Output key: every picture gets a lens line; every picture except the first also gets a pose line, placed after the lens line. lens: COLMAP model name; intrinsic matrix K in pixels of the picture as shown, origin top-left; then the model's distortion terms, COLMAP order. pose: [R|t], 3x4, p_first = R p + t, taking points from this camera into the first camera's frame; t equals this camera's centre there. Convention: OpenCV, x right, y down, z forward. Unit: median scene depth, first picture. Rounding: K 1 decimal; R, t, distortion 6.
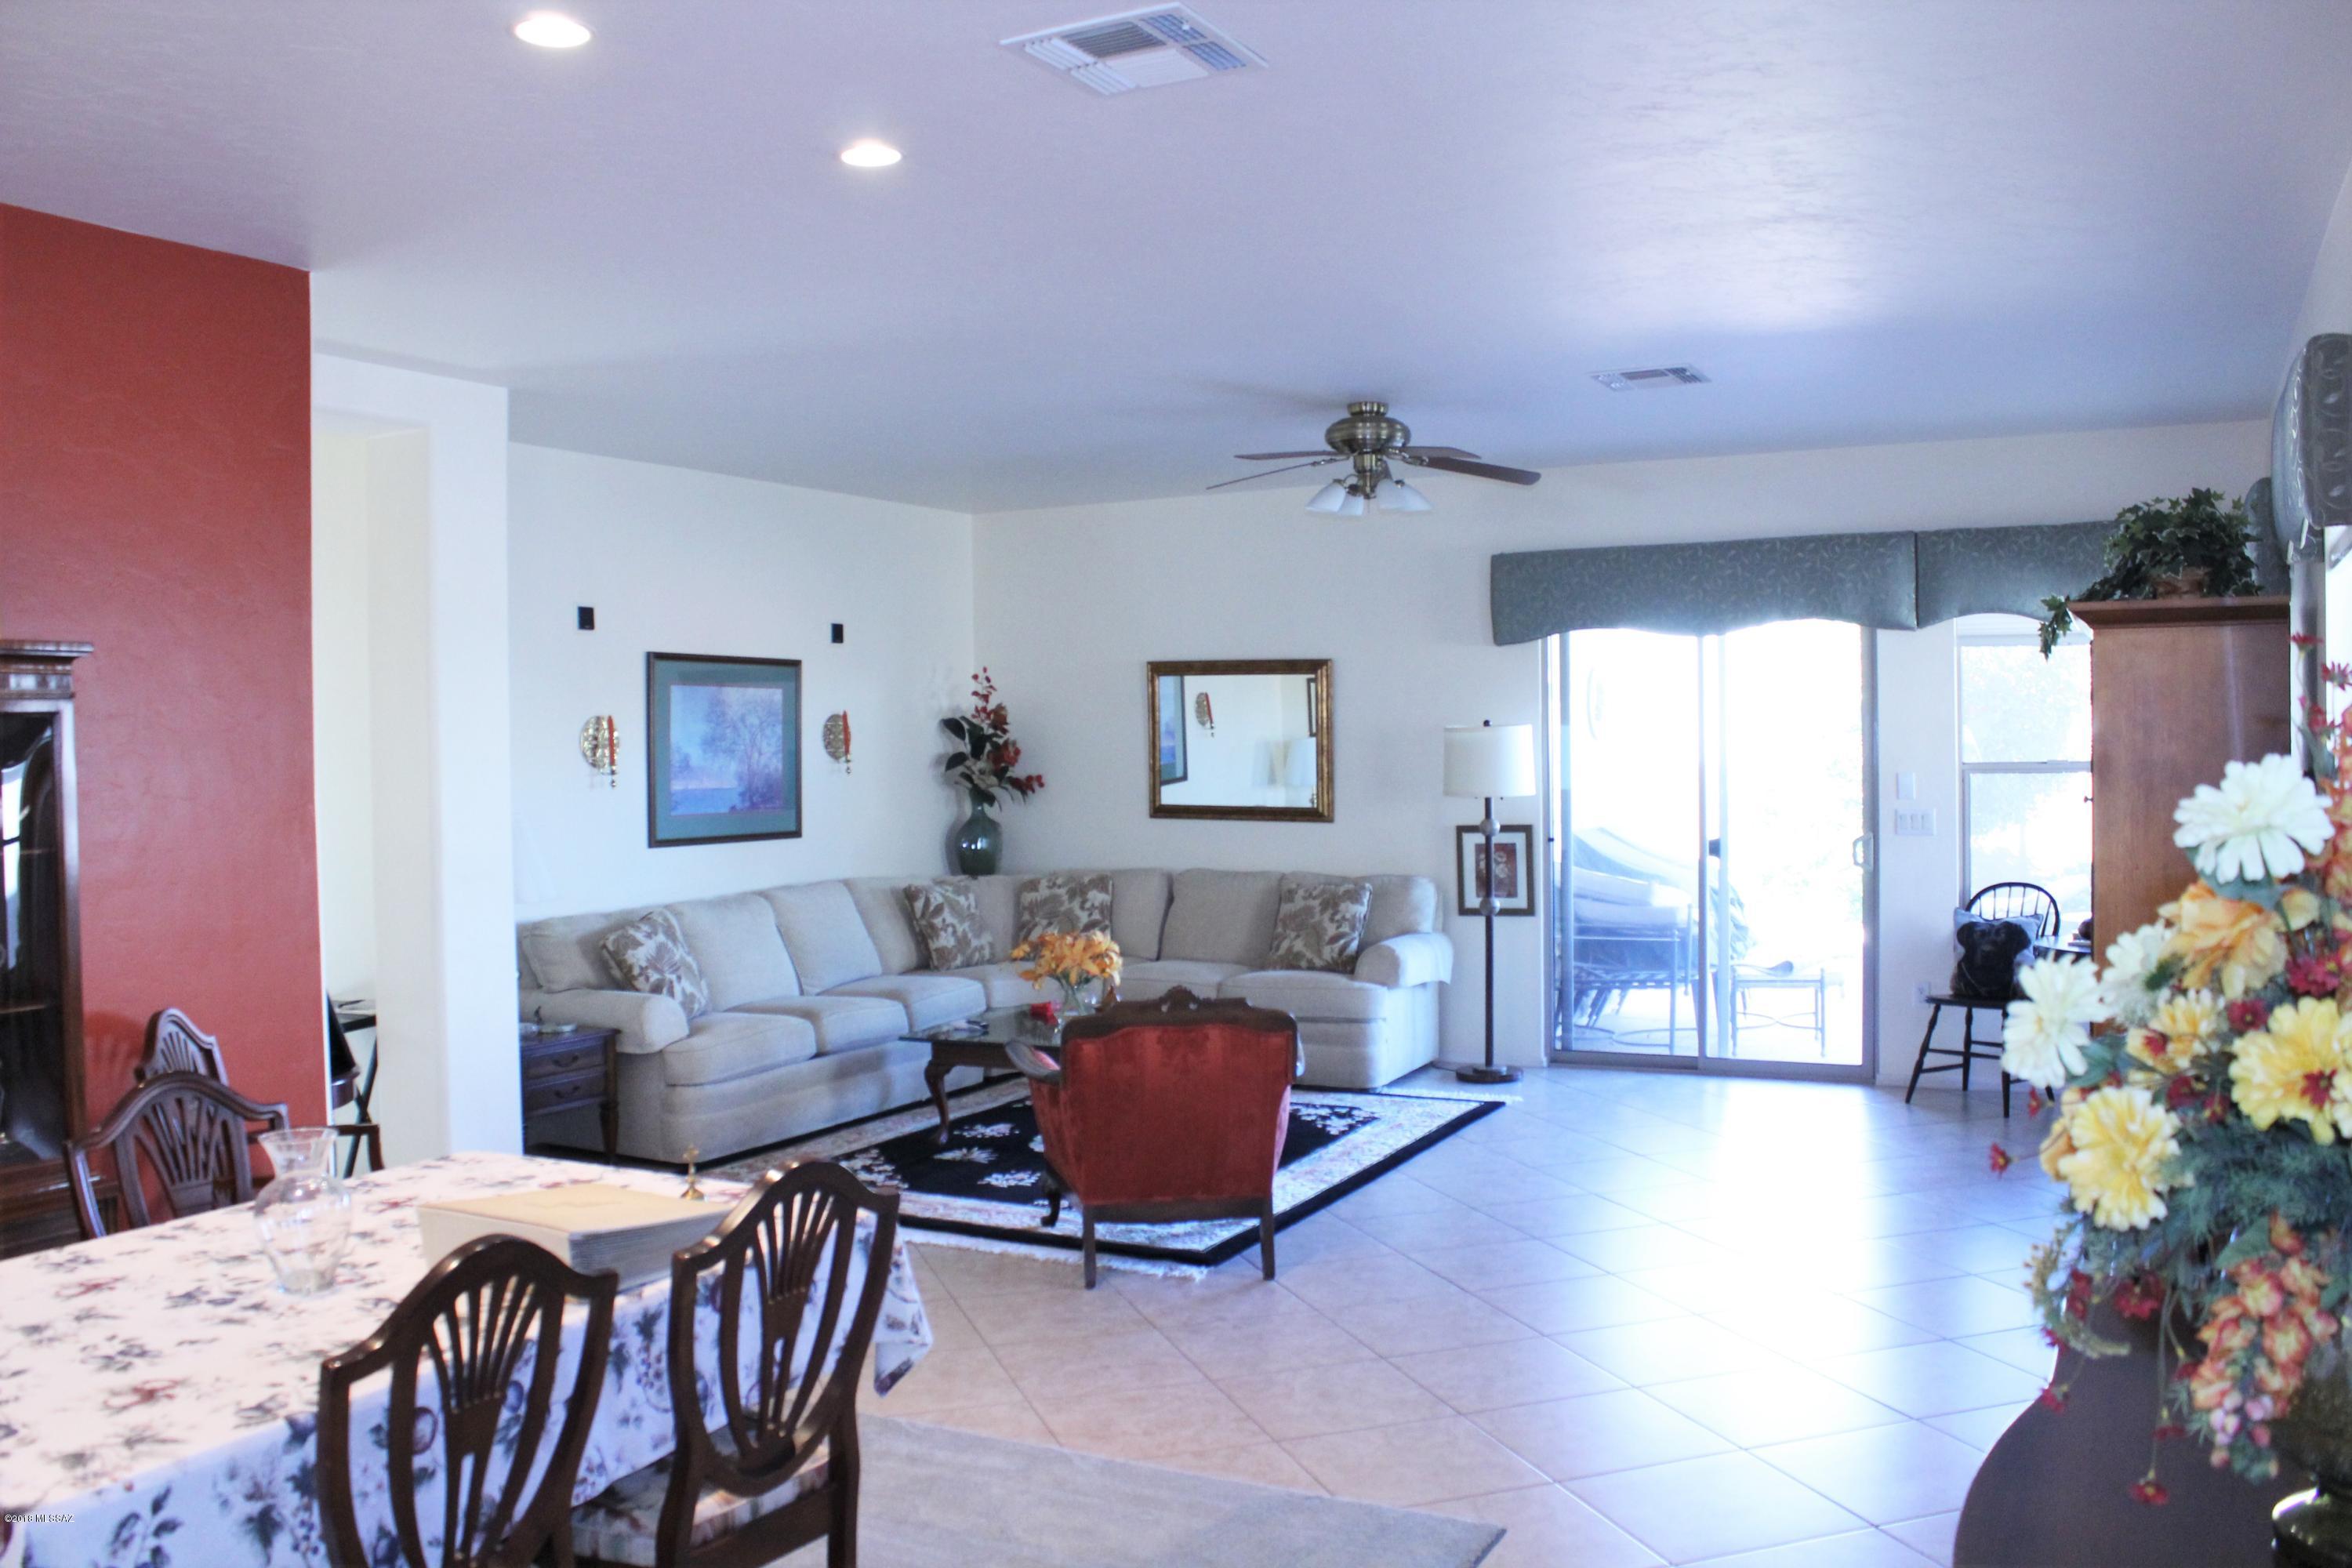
lens RADIAL K [[1975.4, 0, 1176.0], [0, 1975.4, 784.0], [0, 0, 1]] dist [-0.171058, 0.153158]
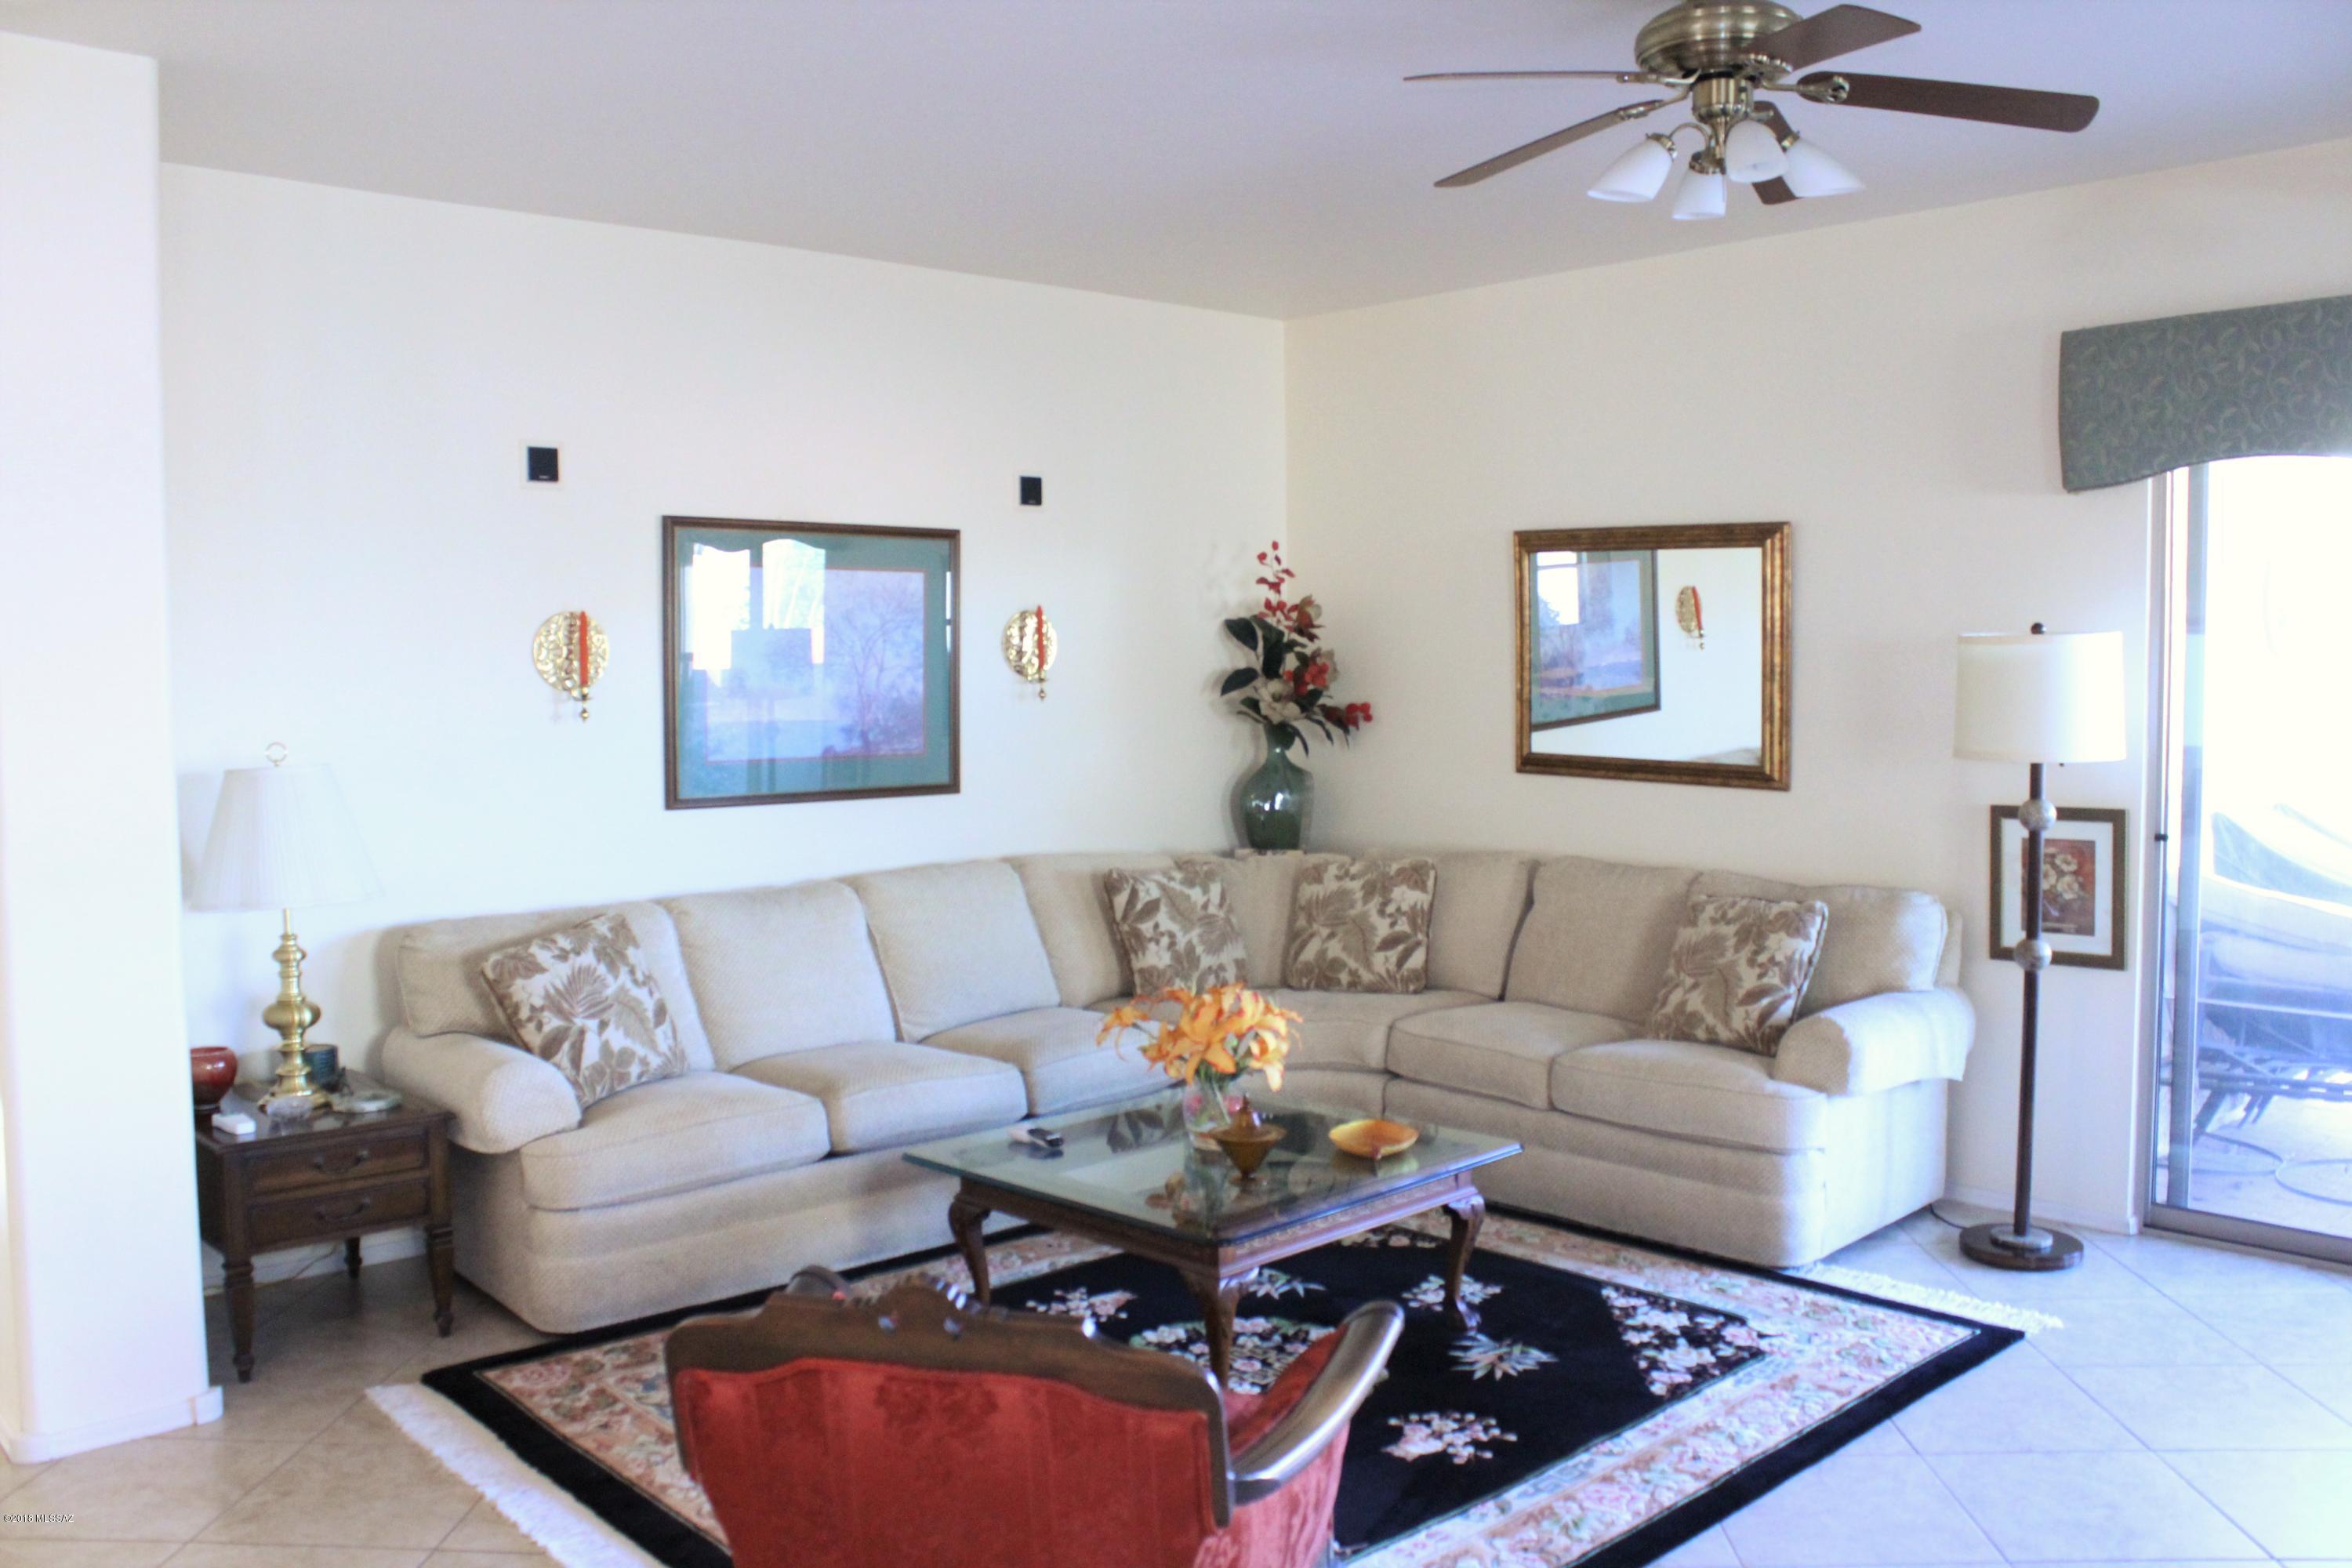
lens RADIAL K [[1975.4, 0, 1176.0], [0, 1975.4, 784.0], [0, 0, 1]] dist [-0.171058, 0.153158]
pose [[0.941605, 0.028112, -0.335544, 0.108528], [-0.012678, 0.998762, 0.048100, -0.009609], [0.336481, -0.041037, 0.940796, 0.392487]]
